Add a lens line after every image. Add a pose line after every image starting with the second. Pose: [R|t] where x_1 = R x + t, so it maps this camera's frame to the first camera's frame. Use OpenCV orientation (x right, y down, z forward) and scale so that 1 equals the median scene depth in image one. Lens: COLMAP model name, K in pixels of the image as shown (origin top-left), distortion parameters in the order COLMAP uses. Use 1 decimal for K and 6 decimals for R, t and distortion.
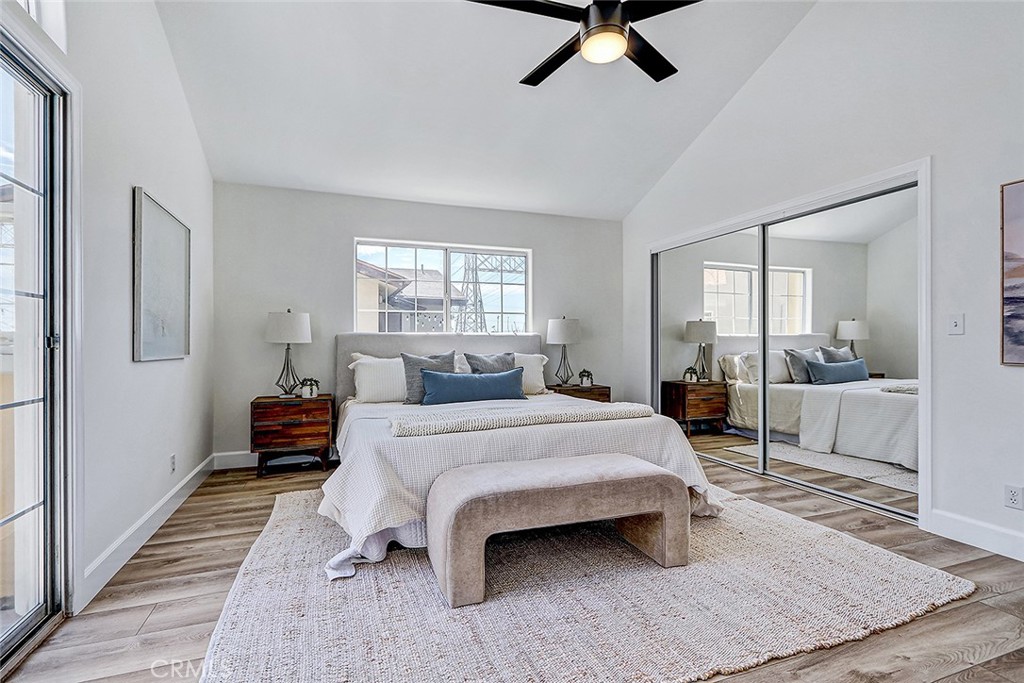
lens RADIAL K [[471.1, 0, 509.7], [0, 471.1, 343.1], [0, 0, 1]] dist [0.005024, -0.002673]
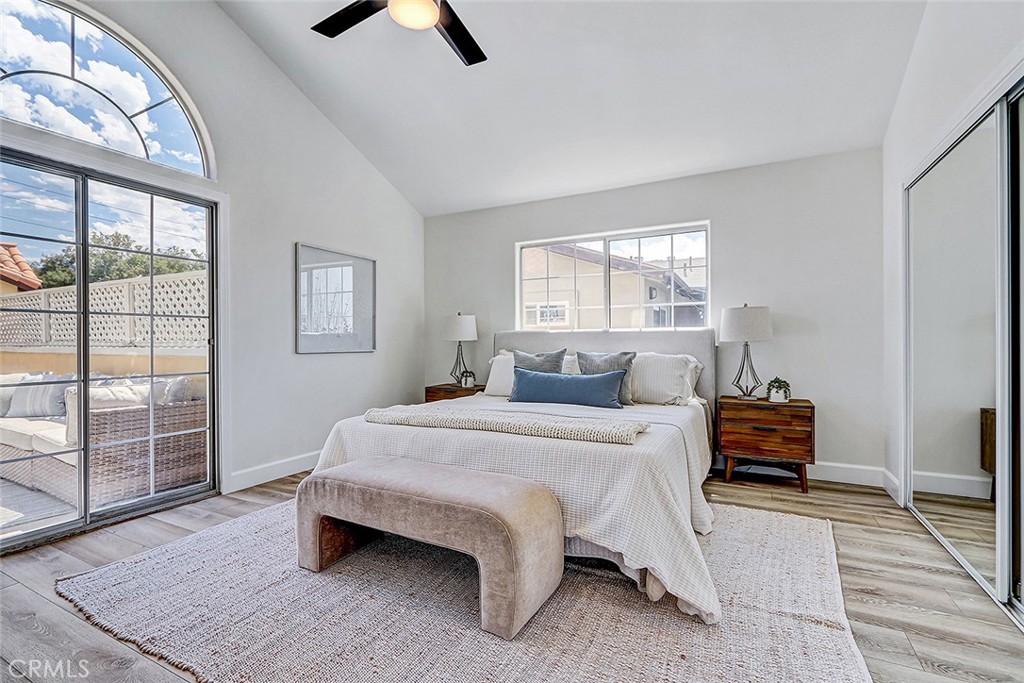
lens RADIAL K [[471.1, 0, 492.4], [0, 471.1, 343.2], [0, 0, 1]] dist [0.005024, -0.002673]
pose [[0.661355, 0.003208, -0.750066, 0.504855], [0.003295, 0.999969, 0.007181, -0.002598], [0.750066, -0.007221, 0.661324, 0.271382]]
